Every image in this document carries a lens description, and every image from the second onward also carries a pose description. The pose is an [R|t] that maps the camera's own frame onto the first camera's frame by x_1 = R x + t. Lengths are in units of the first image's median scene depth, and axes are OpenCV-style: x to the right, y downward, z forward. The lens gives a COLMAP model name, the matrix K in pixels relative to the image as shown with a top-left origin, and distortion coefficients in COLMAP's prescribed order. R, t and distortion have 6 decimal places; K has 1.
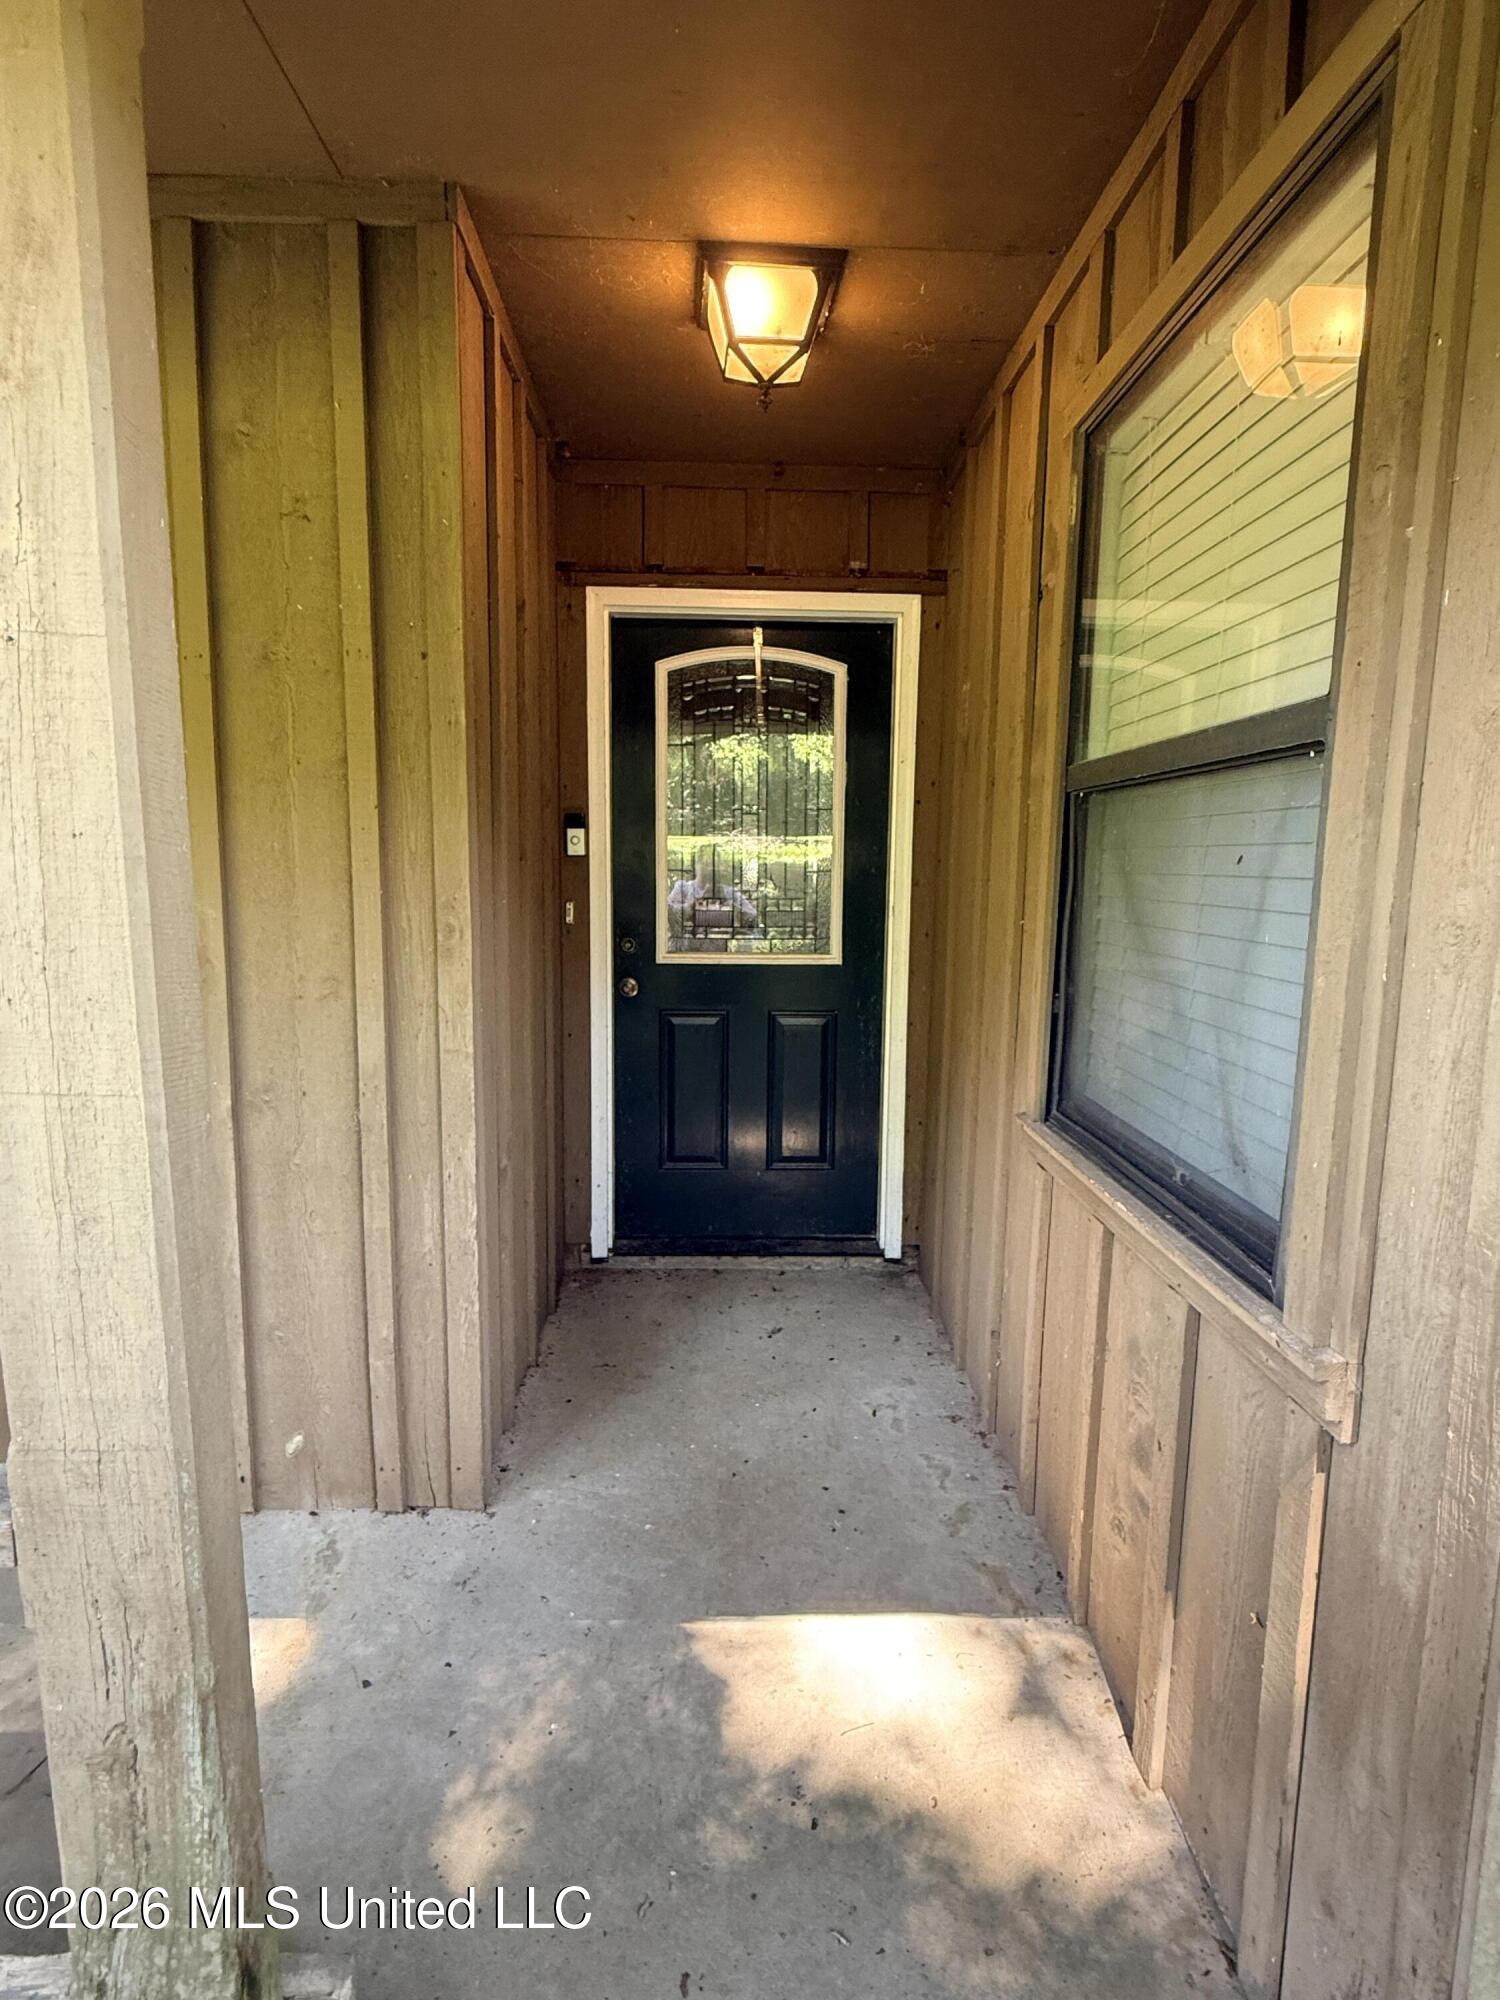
lens RADIAL K [[965.3, 0, 742.3], [0, 965.3, 994.8], [0, 0, 1]] dist [-0.000642, 0.000157]
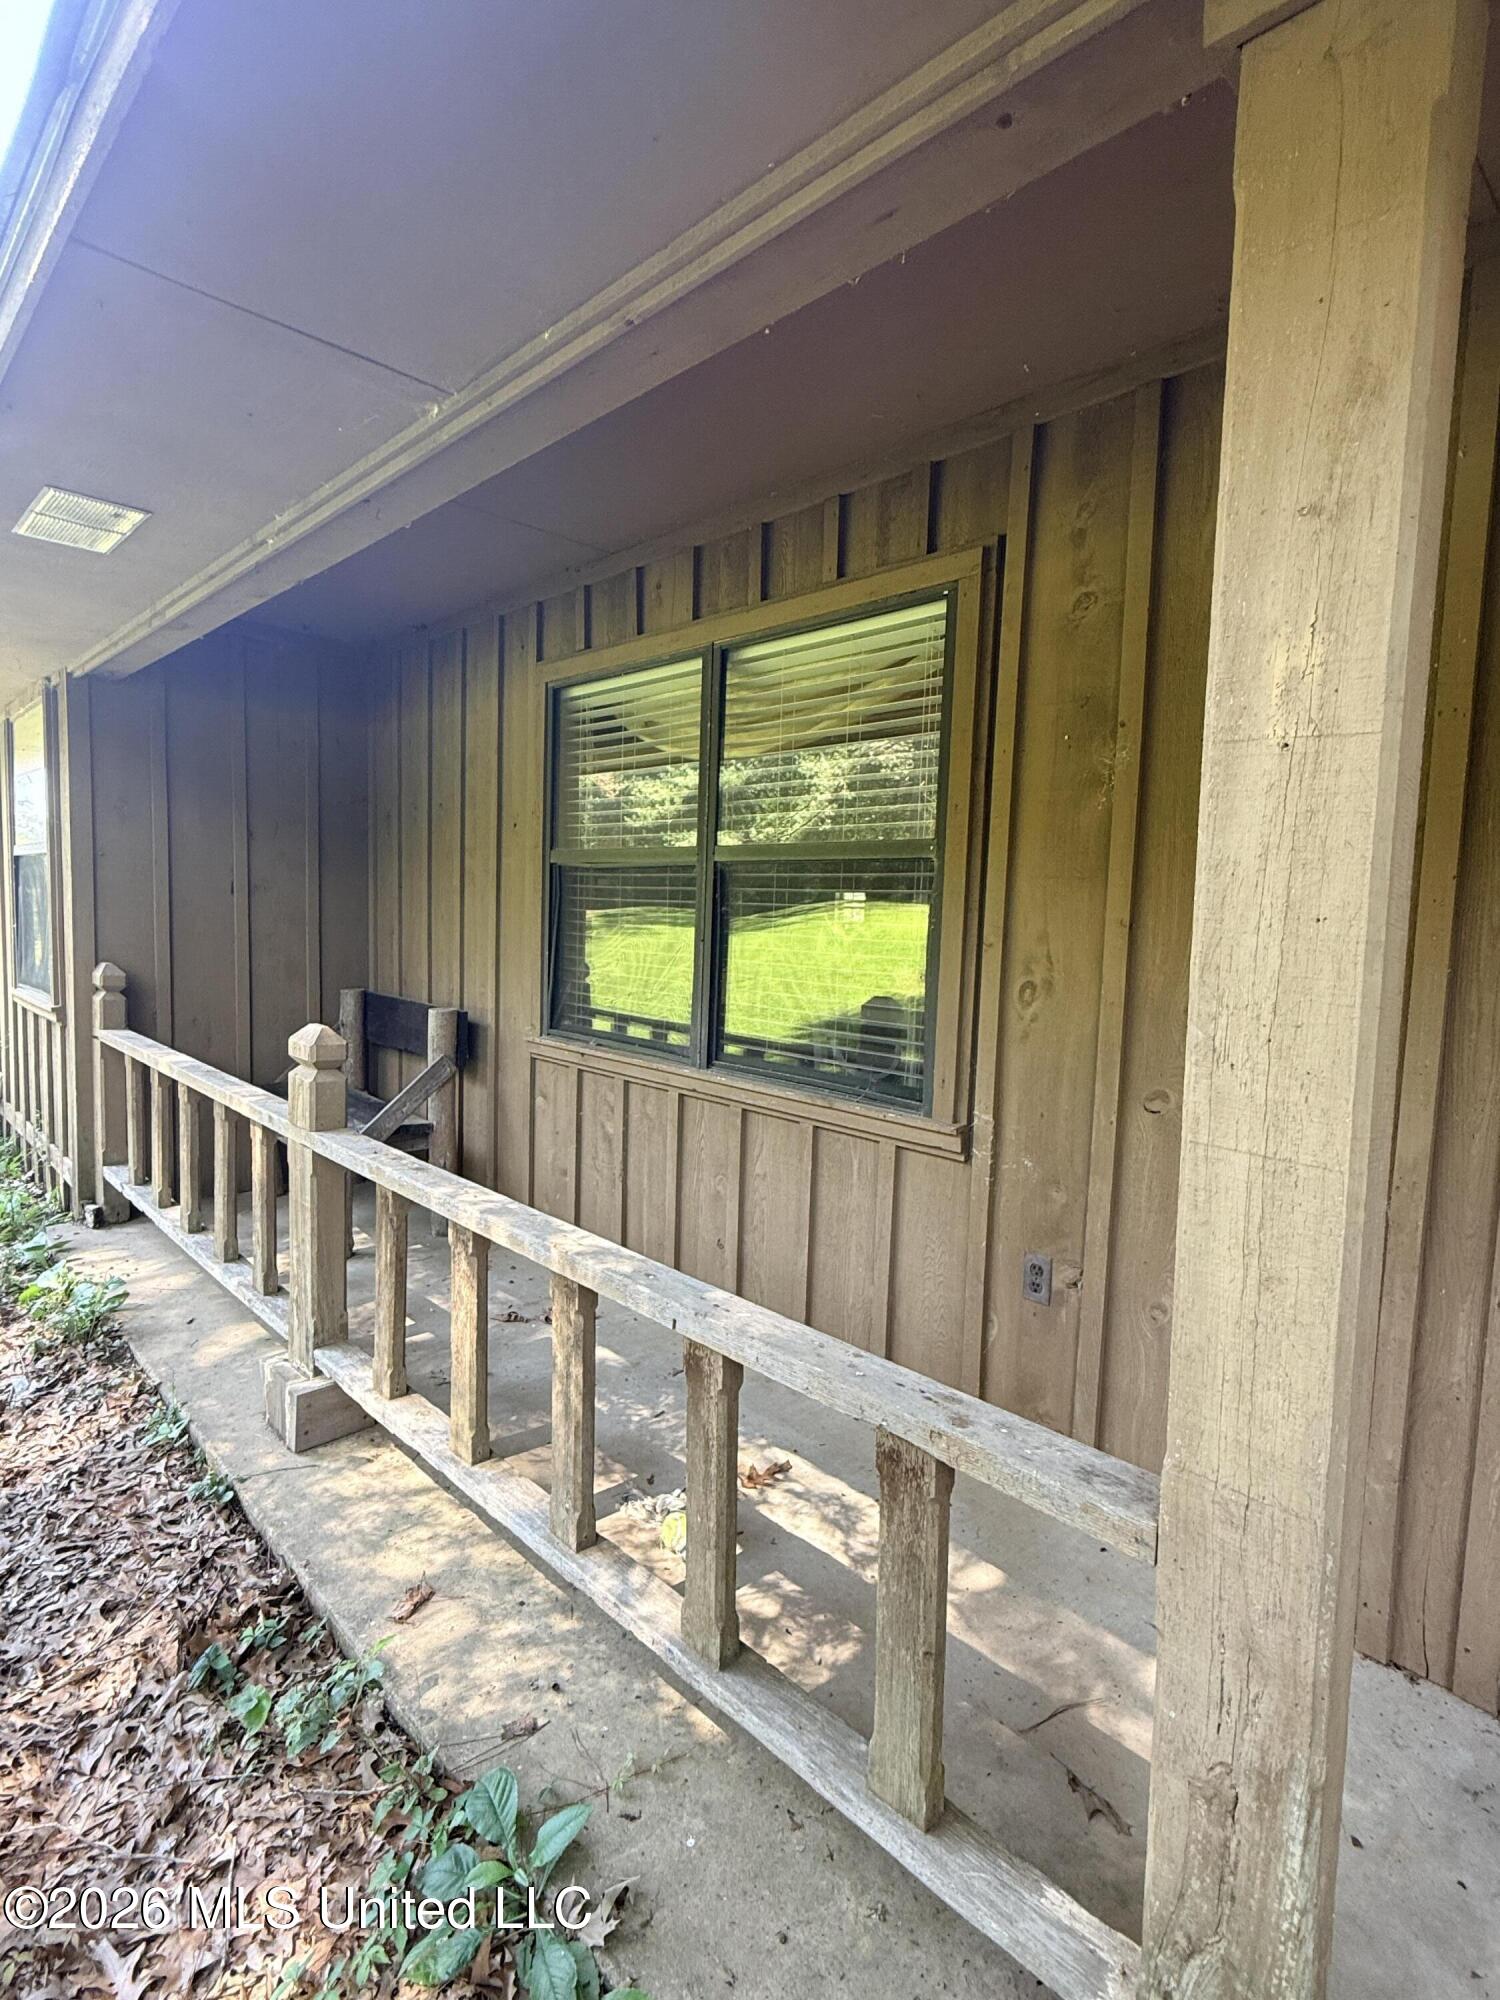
lens RADIAL K [[965.3, 0, 748.3], [0, 965.3, 995.5], [0, 0, 1]] dist [-0.000642, 0.000157]
pose [[0.696691, 0.072118, -0.713737, -0.349427], [-0.112748, 0.993577, -0.009662, -0.000482], [0.708456, 0.087204, 0.700347, -0.183012]]
